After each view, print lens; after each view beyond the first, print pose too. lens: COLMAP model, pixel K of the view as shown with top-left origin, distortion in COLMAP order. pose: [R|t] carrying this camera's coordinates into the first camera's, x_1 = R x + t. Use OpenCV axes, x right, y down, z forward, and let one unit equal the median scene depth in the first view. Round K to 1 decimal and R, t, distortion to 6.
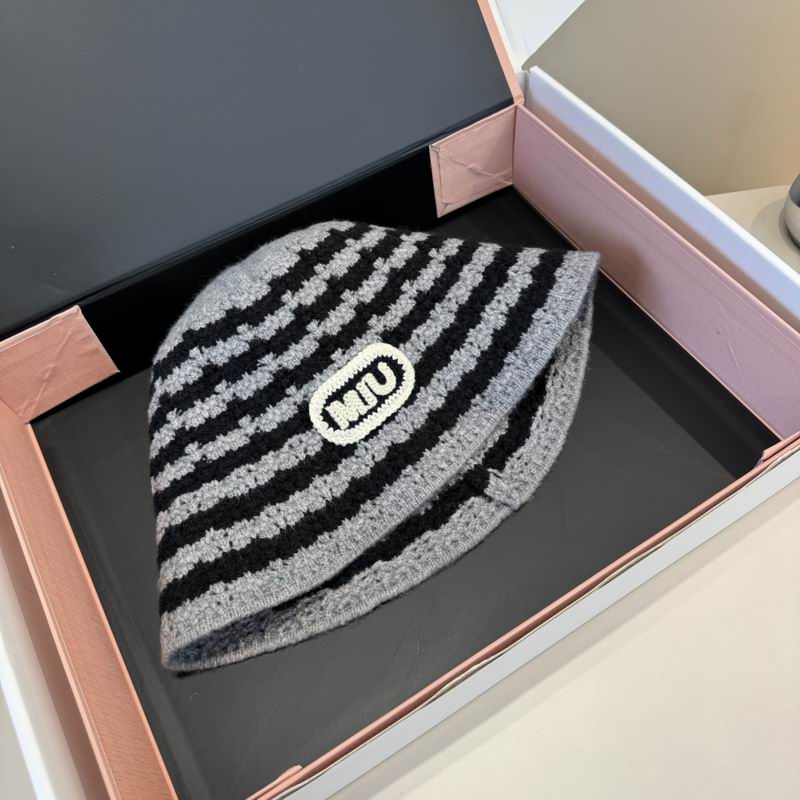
lens RADIAL K [[750.5, 0, 399.7], [0, 750.5, 403.0], [0, 0, 1]] dist [0.098475, -0.356176]
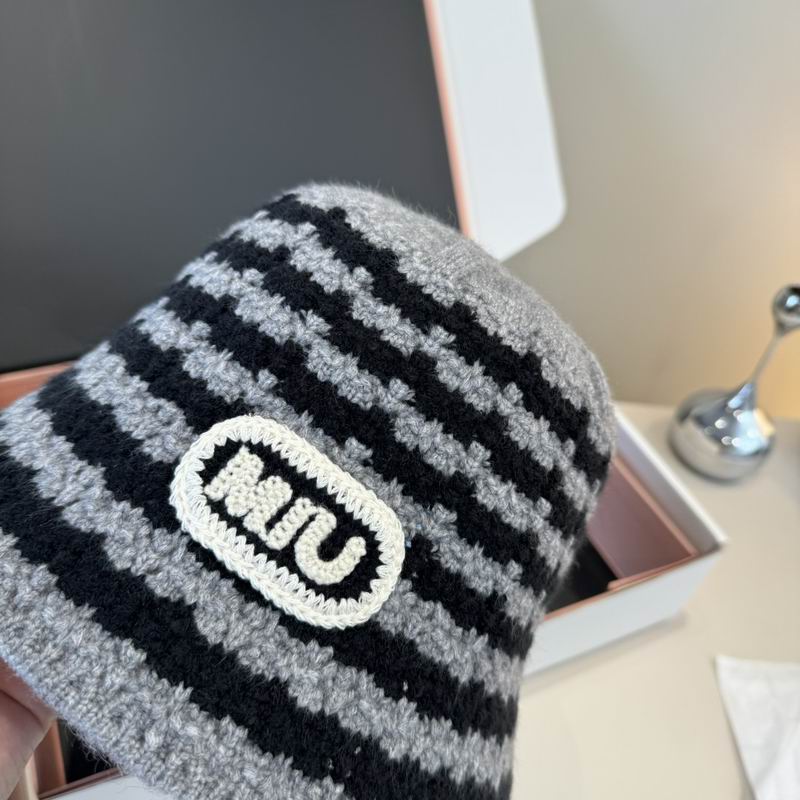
lens RADIAL K [[750.5, 0, 399.7], [0, 750.5, 403.0], [0, 0, 1]] dist [0.098475, -0.356176]
pose [[0.252980, 0.843167, -0.474416, 0.132811], [-0.967469, 0.219349, -0.126055, -0.035383], [-0.002223, 0.490873, 0.871229, 0.556742]]
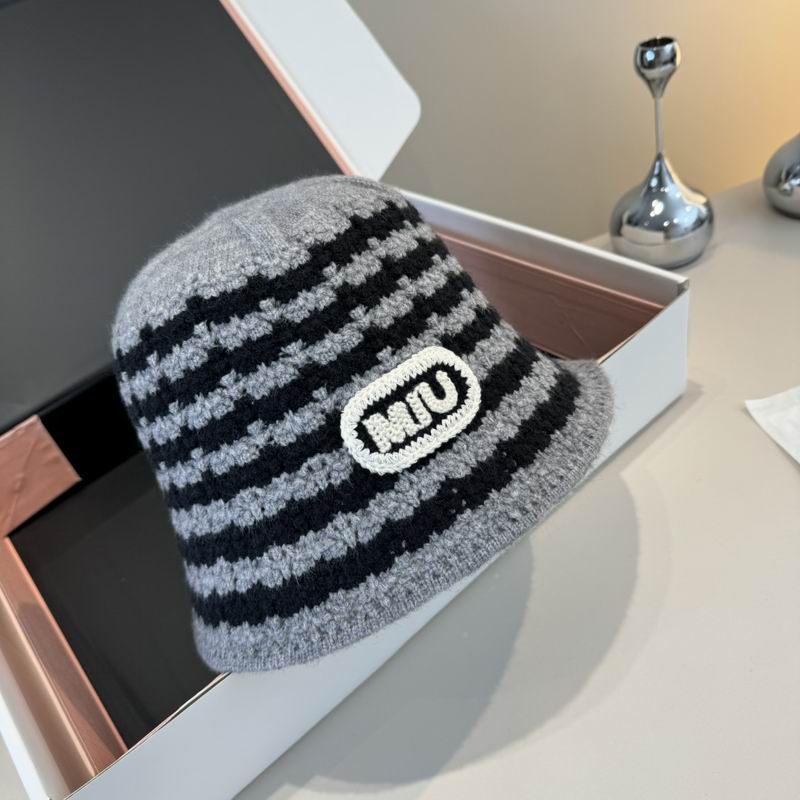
lens RADIAL K [[768.4, 0, 428.3], [0, 768.4, 370.4], [0, 0, 1]] dist [-0.044424, -0.001977]
pose [[0.994363, 0.104448, 0.018237, -0.052729], [-0.101305, 0.986676, -0.127312, 0.046800], [-0.031291, 0.124747, 0.991695, 0.233299]]
